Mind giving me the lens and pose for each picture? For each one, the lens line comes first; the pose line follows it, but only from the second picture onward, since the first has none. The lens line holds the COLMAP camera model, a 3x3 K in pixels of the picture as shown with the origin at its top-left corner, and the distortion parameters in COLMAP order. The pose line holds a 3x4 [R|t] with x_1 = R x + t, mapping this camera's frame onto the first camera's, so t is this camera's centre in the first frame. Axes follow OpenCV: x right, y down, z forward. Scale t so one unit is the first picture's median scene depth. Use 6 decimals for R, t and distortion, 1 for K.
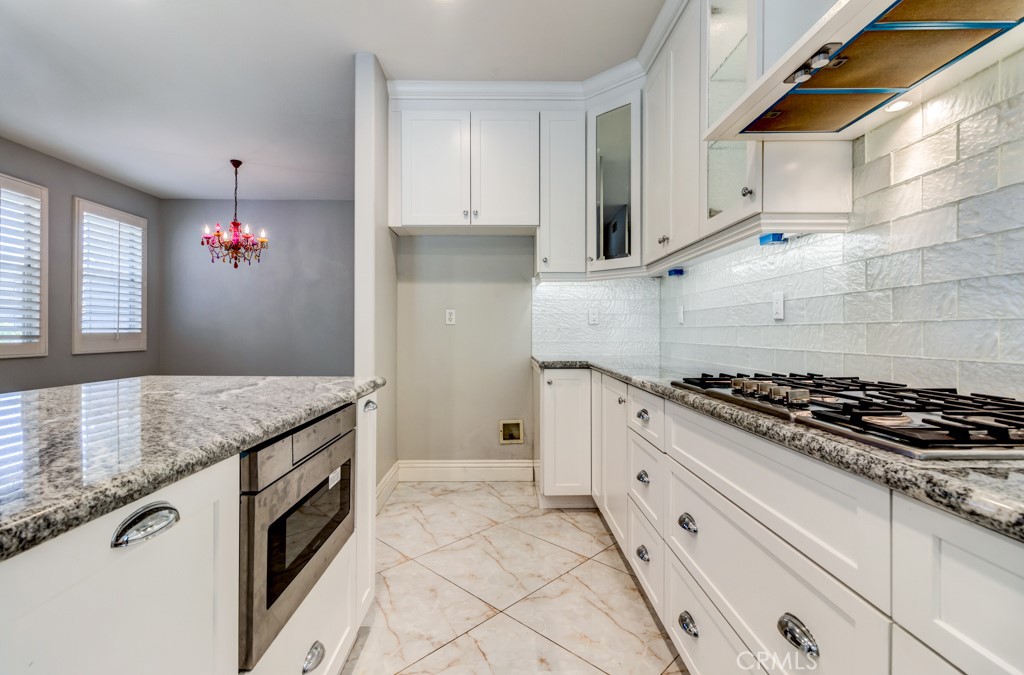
lens RADIAL K [[471.7, 0, 507.6], [0, 471.7, 332.5], [0, 0, 1]] dist [0.002080, 0.000269]
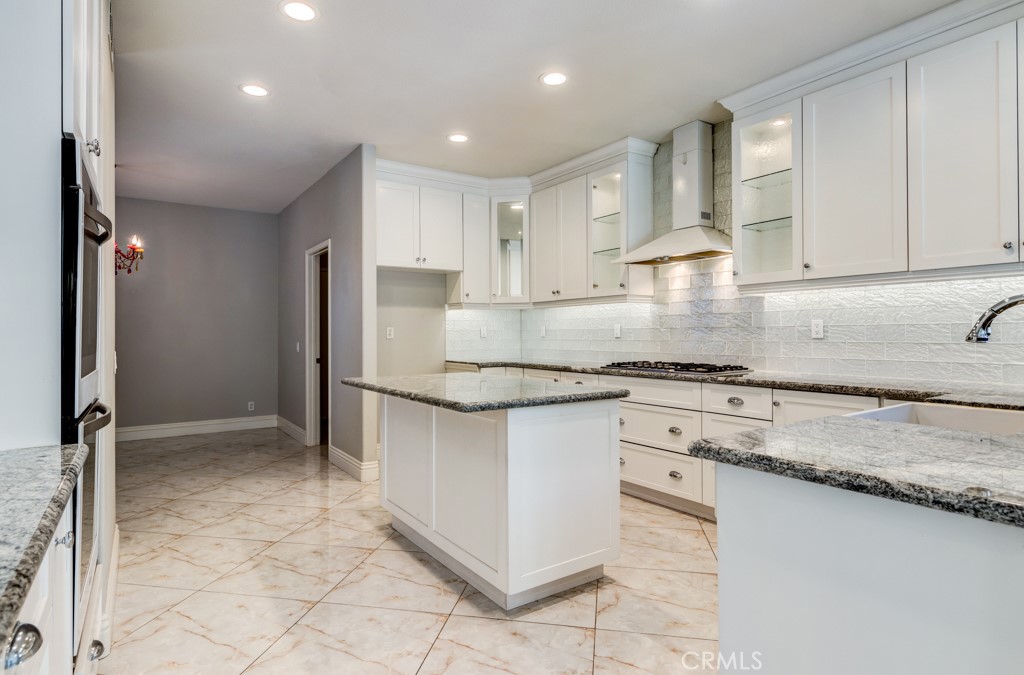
lens RADIAL K [[540.5, 0, 504.4], [0, 540.5, 330.8], [0, 0, 1]] dist [0.002577, -0.001134]
pose [[0.836866, -0.005002, 0.547385, -0.690411], [0.007990, 0.999963, -0.003077, -0.031845], [-0.547349, 0.006949, 0.836876, -0.441183]]
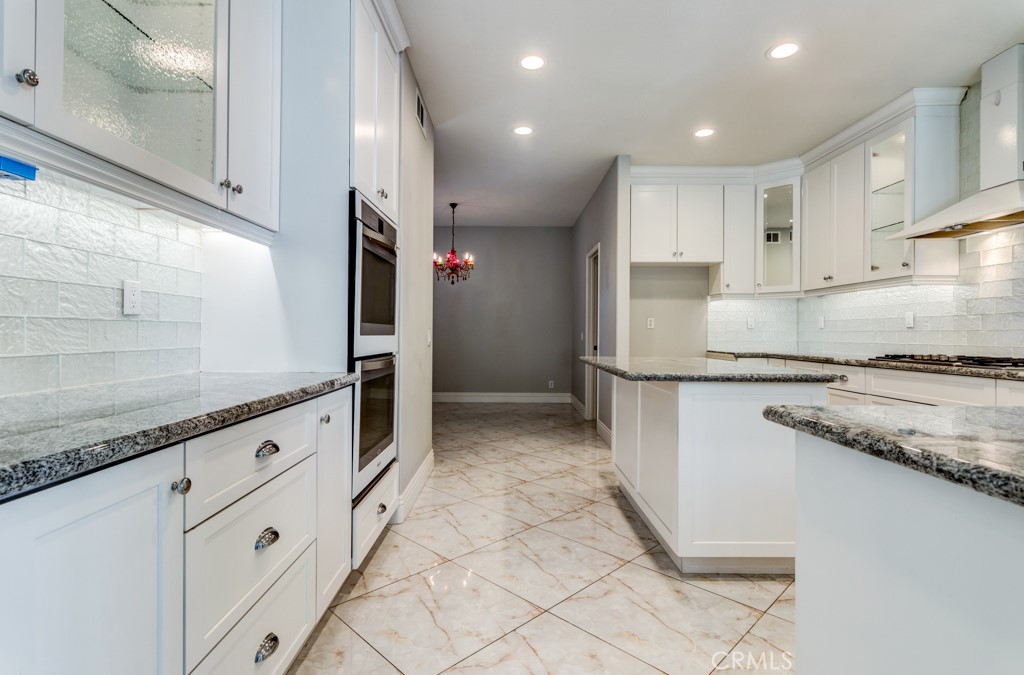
lens RADIAL K [[502.5, 0, 511.0], [0, 502.5, 329.9], [0, 0, 1]] dist [0.021568, -0.012062]
pose [[0.999920, 0.002410, -0.012418, -0.537728], [-0.002476, 0.999983, -0.005312, -0.002613], [0.012405, 0.005342, 0.999909, -0.552742]]
